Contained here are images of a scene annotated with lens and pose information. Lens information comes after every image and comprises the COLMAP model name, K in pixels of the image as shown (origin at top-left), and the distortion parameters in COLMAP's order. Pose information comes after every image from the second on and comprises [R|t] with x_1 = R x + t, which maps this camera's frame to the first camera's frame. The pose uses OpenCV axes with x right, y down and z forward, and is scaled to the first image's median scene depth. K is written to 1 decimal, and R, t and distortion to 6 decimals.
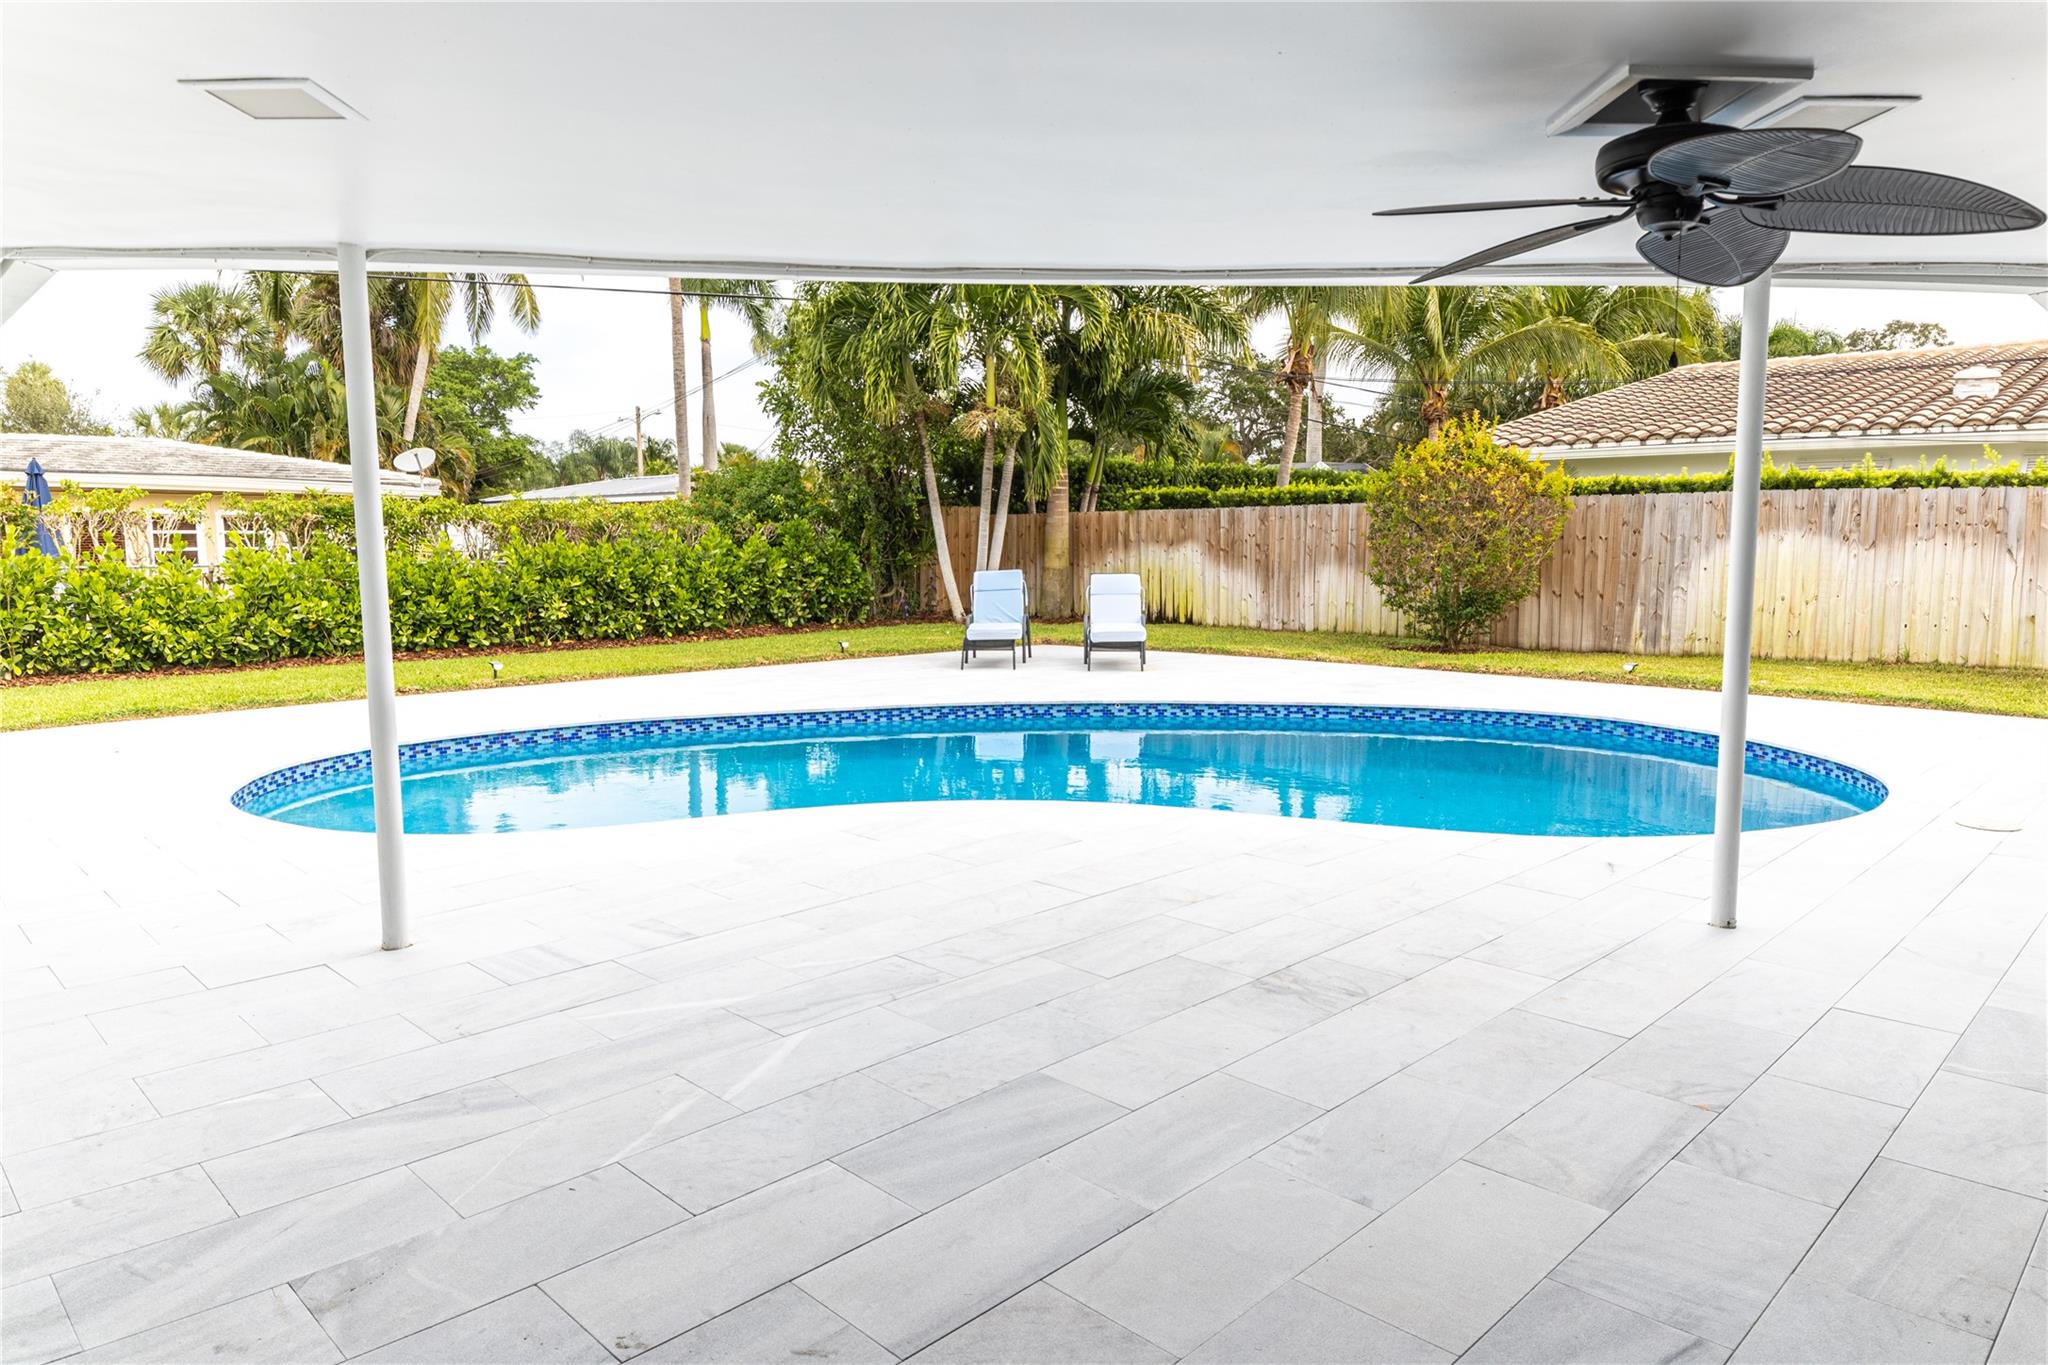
lens RADIAL K [[1250.7, 0, 1015.4], [0, 1250.7, 678.7], [0, 0, 1]] dist [-0.004312, -0.006173]
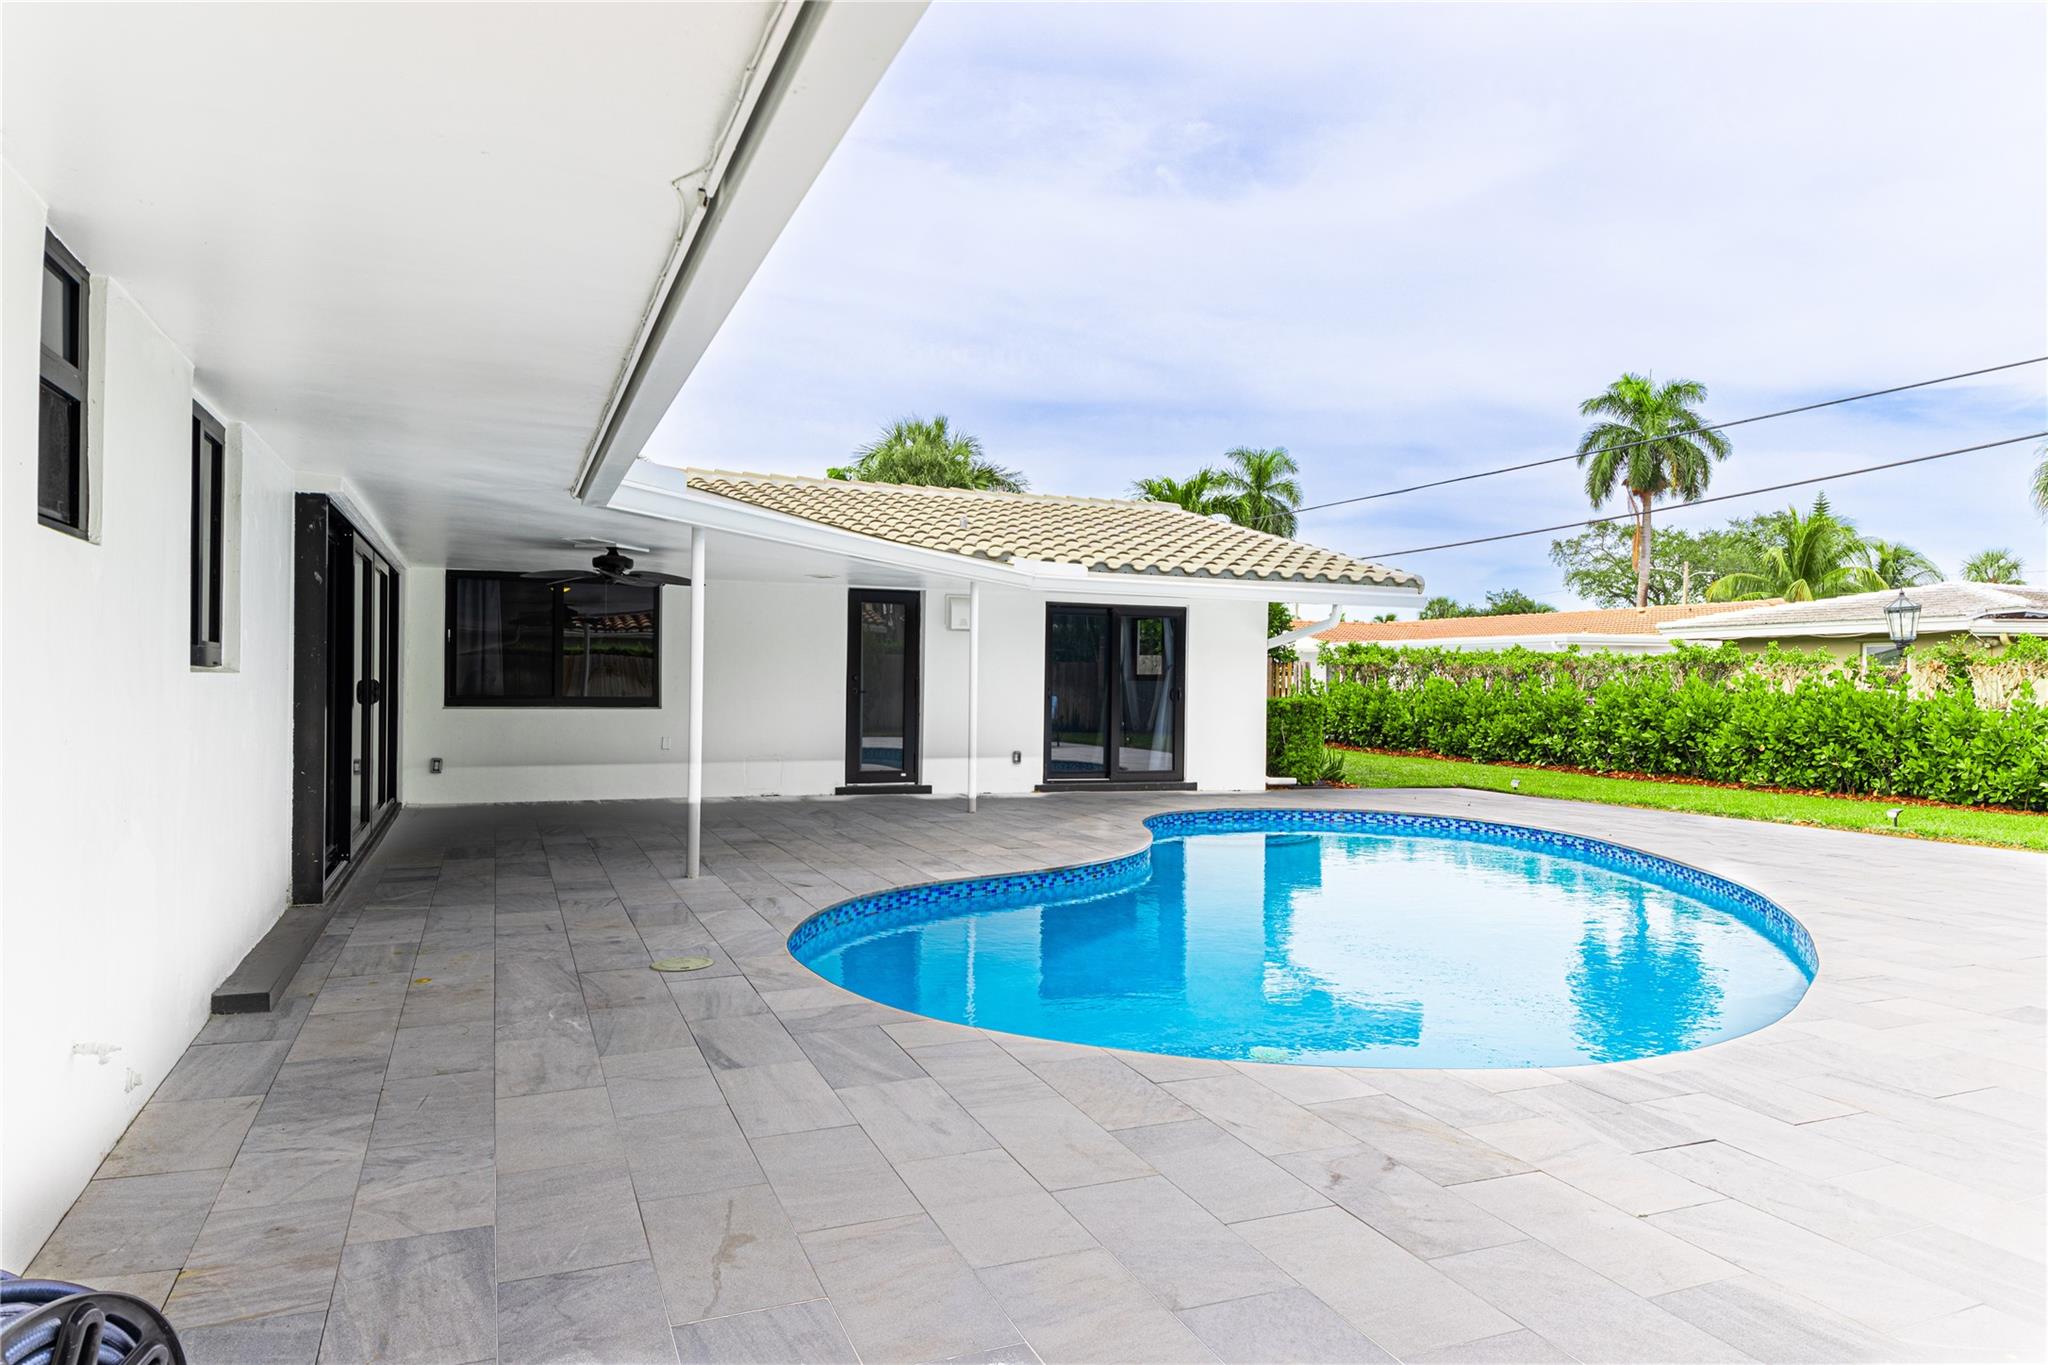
lens RADIAL K [[1250.7, 0, 1006.9], [0, 1250.7, 677.5], [0, 0, 1]] dist [-0.004312, -0.006173]
pose [[-0.408611, -0.005428, -0.912693, 0.621375], [-0.115201, 0.992292, 0.045674, -0.067320], [0.905409, 0.123806, -0.406086, 0.645980]]
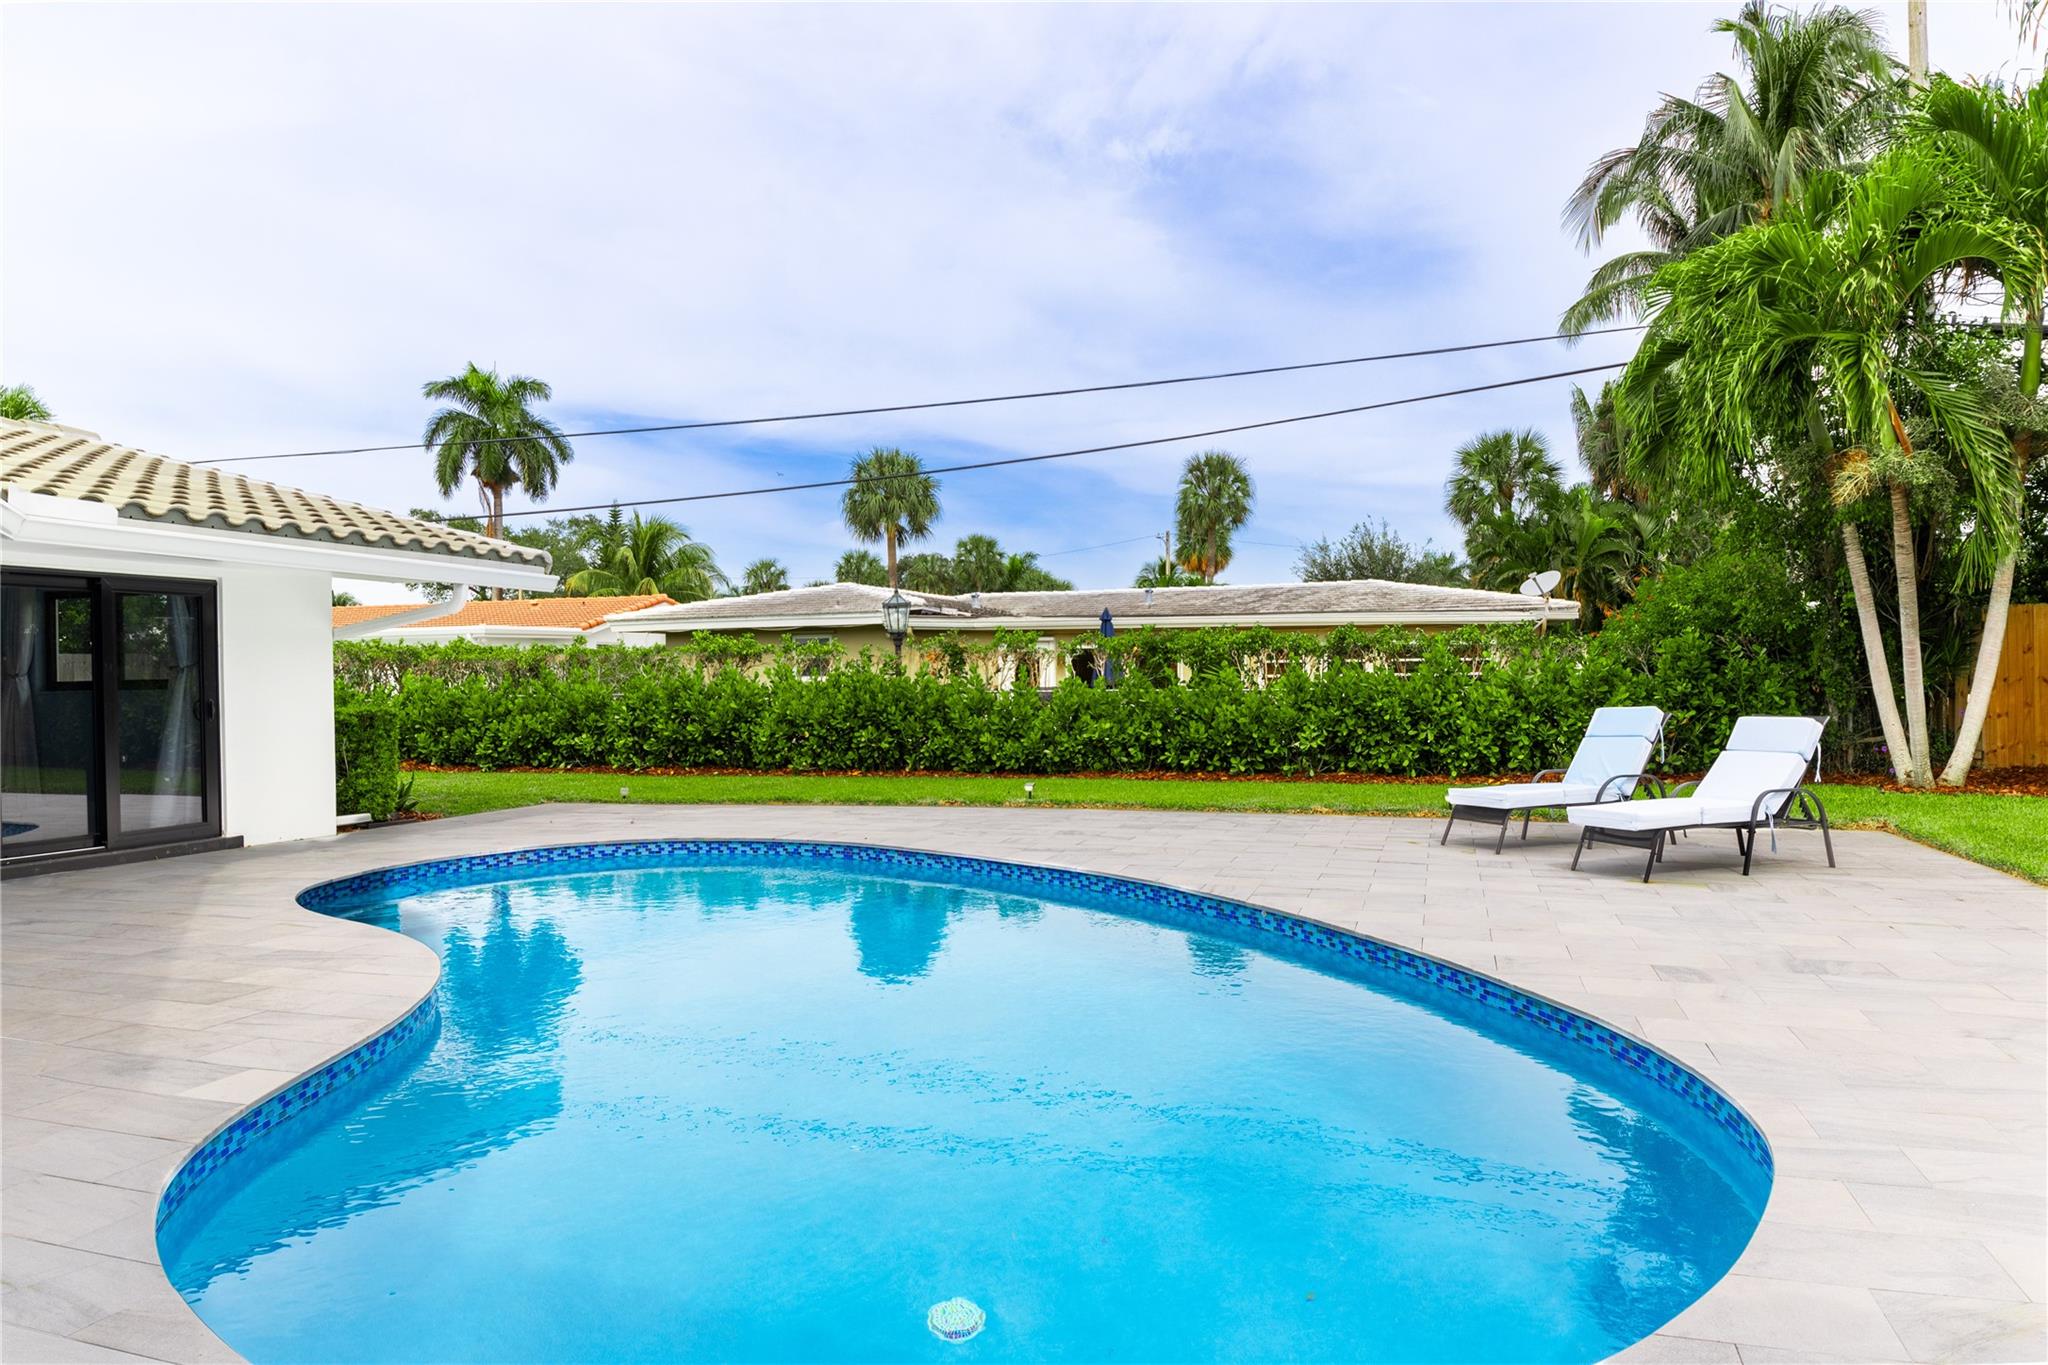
lens RADIAL K [[1250.7, 0, 1027.6], [0, 1250.7, 694.8], [0, 0, 1]] dist [-0.004312, -0.006173]
pose [[0.475264, 0.010794, -0.879777, 0.439622], [-0.084655, 0.995847, -0.033514, -0.044627], [0.875761, 0.090406, 0.474204, 0.407145]]
